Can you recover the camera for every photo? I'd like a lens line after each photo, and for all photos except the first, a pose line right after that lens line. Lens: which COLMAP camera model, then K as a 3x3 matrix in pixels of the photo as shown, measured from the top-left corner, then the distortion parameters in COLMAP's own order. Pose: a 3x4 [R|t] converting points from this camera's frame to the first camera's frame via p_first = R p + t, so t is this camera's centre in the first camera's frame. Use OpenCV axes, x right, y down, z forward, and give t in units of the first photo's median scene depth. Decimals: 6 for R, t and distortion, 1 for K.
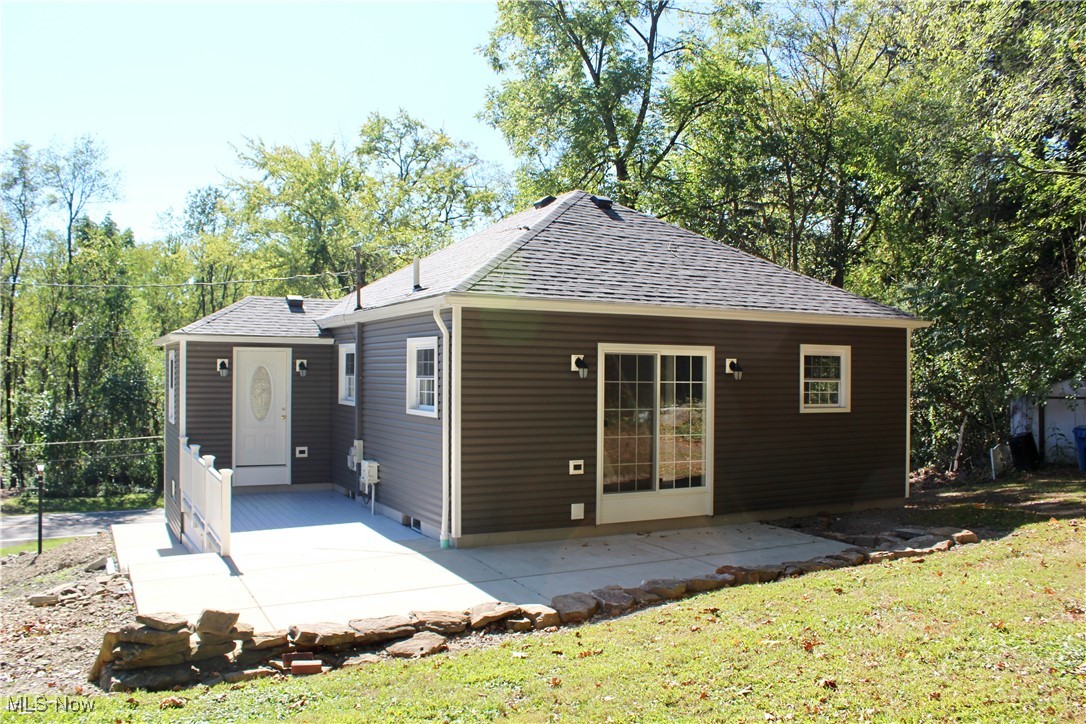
lens RADIAL K [[878.4, 0, 543.0], [0, 878.4, 362.0], [0, 0, 1]] dist [-0.066030, 0.001126]
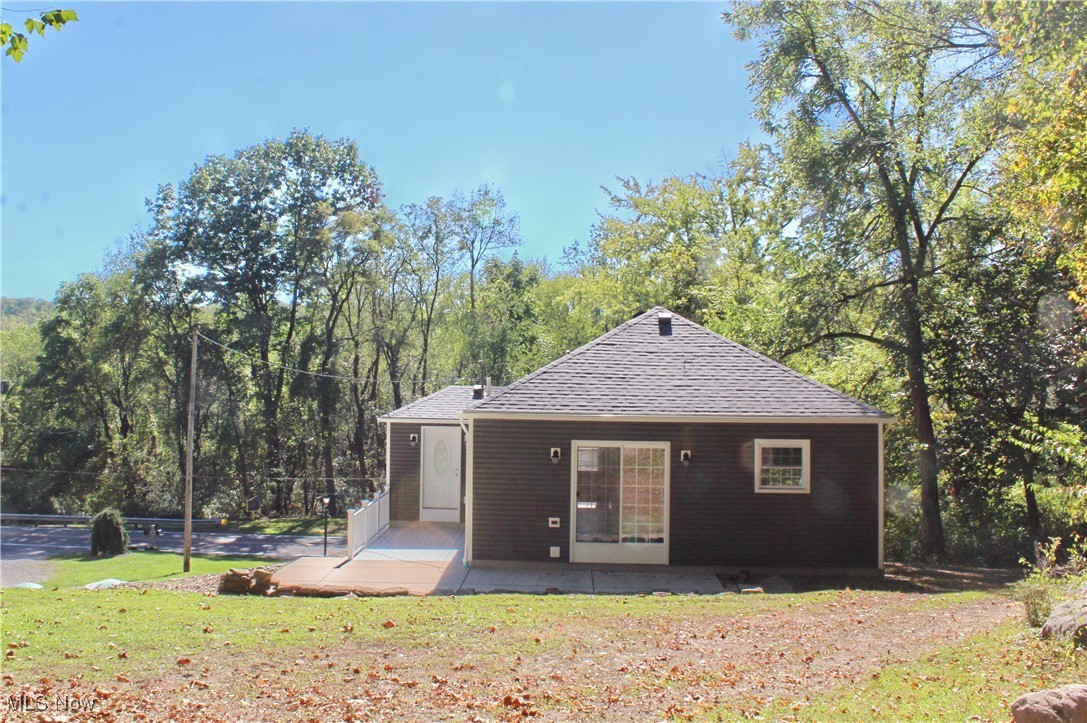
lens RADIAL K [[1076.5, 0, 543.5], [0, 1076.5, 361.5], [0, 0, 1]] dist [-0.104149, 0.005468]
pose [[0.872682, -0.006143, -0.488250, 0.834152], [-0.002680, 0.999846, -0.017371, -0.111981], [0.488281, 0.016468, 0.872531, -0.559214]]
